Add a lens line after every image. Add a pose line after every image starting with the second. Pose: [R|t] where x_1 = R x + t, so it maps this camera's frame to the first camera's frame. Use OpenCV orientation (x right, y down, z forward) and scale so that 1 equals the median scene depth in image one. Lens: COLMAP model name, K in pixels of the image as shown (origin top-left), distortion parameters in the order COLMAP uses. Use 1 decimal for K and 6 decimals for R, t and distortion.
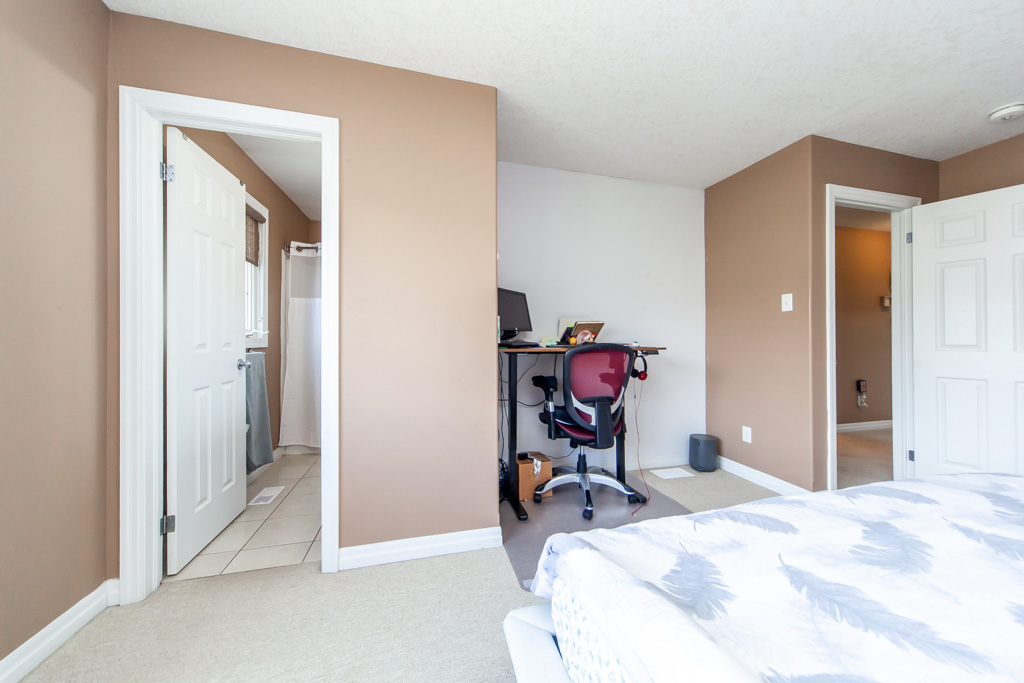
lens RADIAL K [[366.1, 0, 521.7], [0, 366.1, 336.4], [0, 0, 1]] dist [-0.000254, 0.000280]
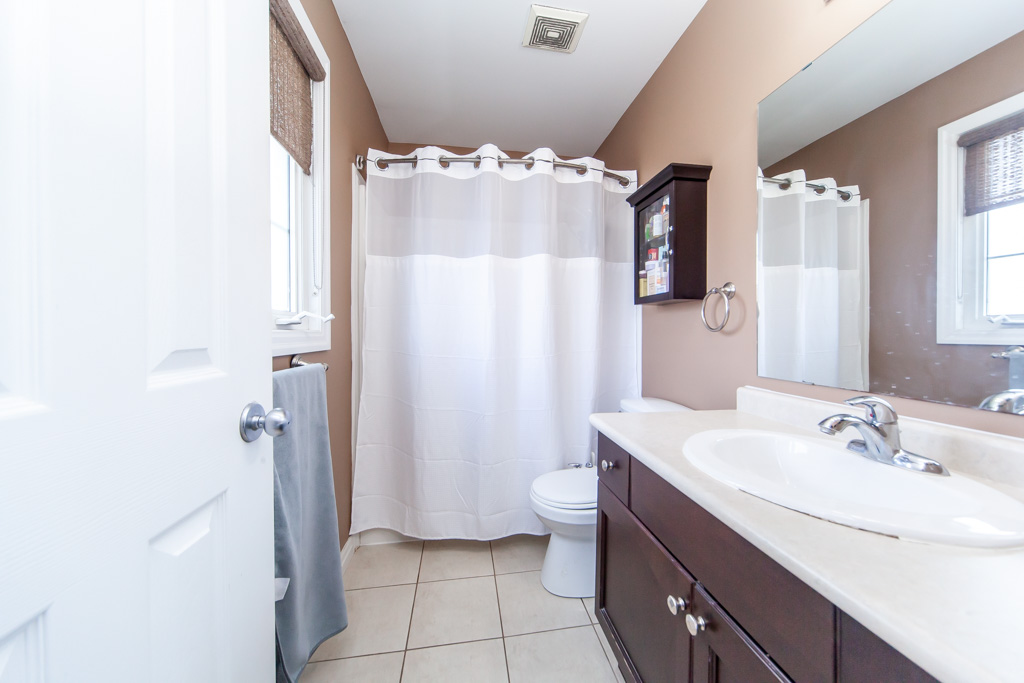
lens RADIAL K [[366.1, 0, 519.5], [0, 366.1, 334.6], [0, 0, 1]] dist [-0.000254, 0.000280]
pose [[0.993801, 0.000739, -0.111171, -0.371170], [0.000717, 0.999915, 0.013054, 0.003192], [0.111171, -0.013053, 0.993716, 0.519006]]
